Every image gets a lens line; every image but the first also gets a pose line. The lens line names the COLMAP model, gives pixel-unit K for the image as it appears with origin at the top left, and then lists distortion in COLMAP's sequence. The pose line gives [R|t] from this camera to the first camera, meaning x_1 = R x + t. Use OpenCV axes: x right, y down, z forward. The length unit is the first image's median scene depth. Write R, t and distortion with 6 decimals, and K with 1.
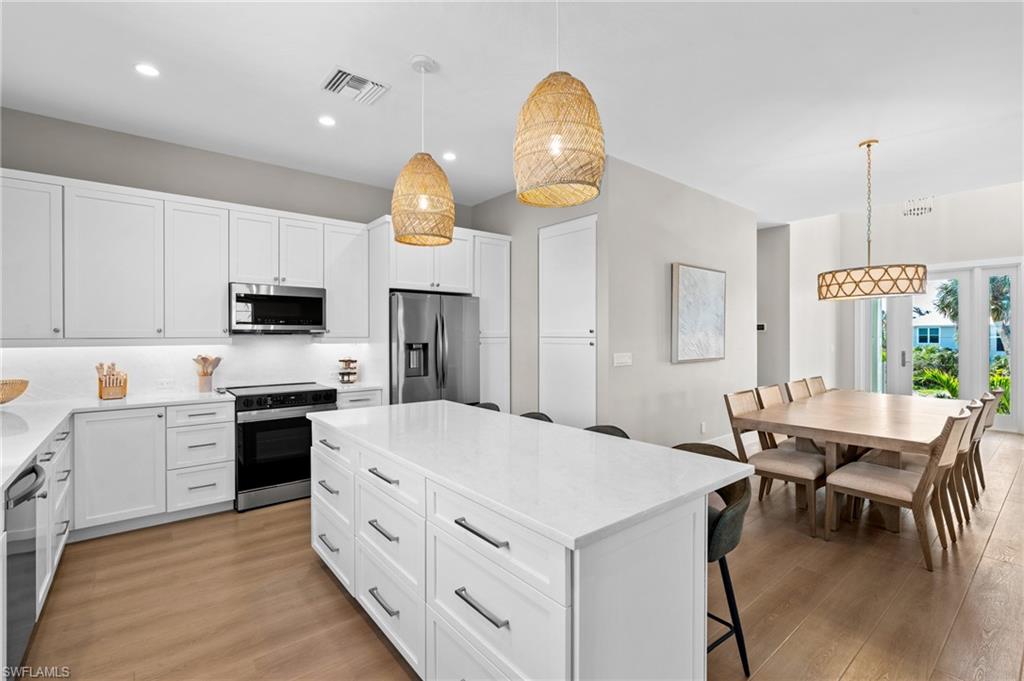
lens RADIAL K [[464.4, 0, 509.8], [0, 464.4, 347.0], [0, 0, 1]] dist [-0.020599, 0.010313]
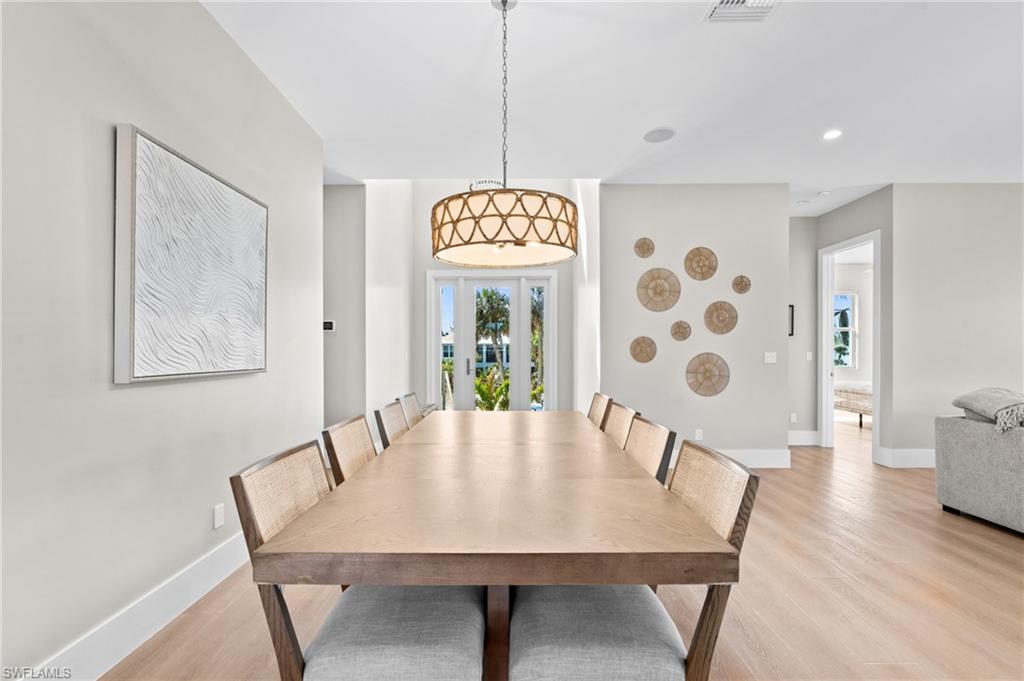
lens RADIAL K [[464.4, 0, 509.8], [0, 464.4, 347.0], [0, 0, 1]] dist [-0.020599, 0.010313]
pose [[0.639263, 0.009793, 0.768926, 0.267971], [0.017965, 0.999456, -0.027665, 0.020281], [-0.768778, 0.031499, 0.638739, 0.508100]]
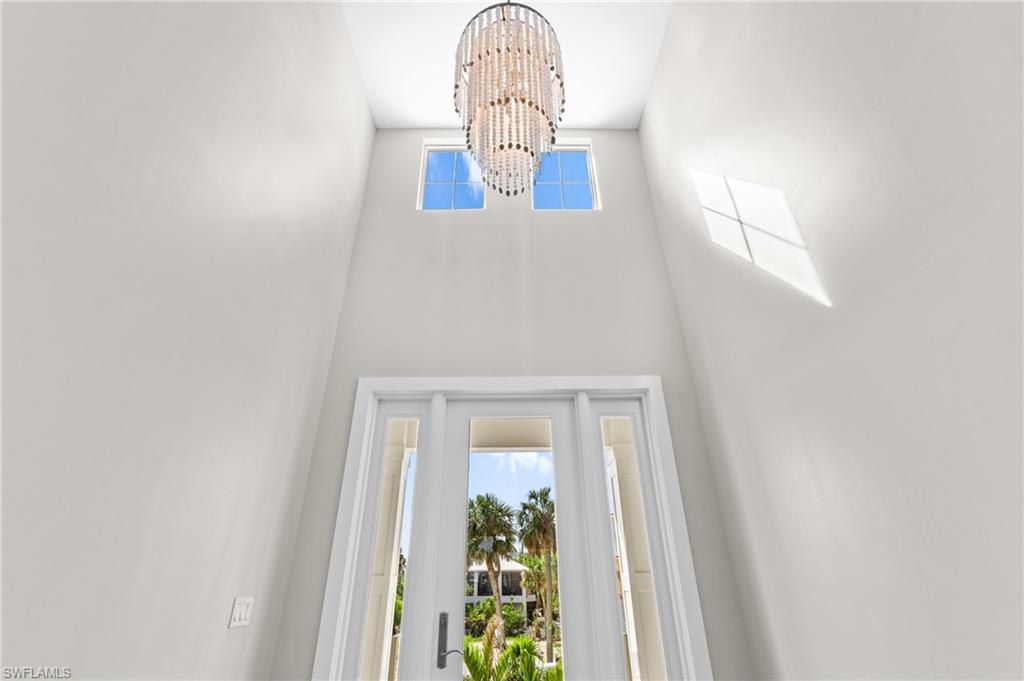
lens RADIAL K [[464.4, 0, 509.8], [0, 464.4, 347.0], [0, 0, 1]] dist [-0.020599, 0.010313]
pose [[0.629794, 0.348102, 0.694395, 0.975901], [0.025745, 0.884116, -0.466558, -0.005375], [-0.776335, 0.311713, 0.547849, 1.193294]]
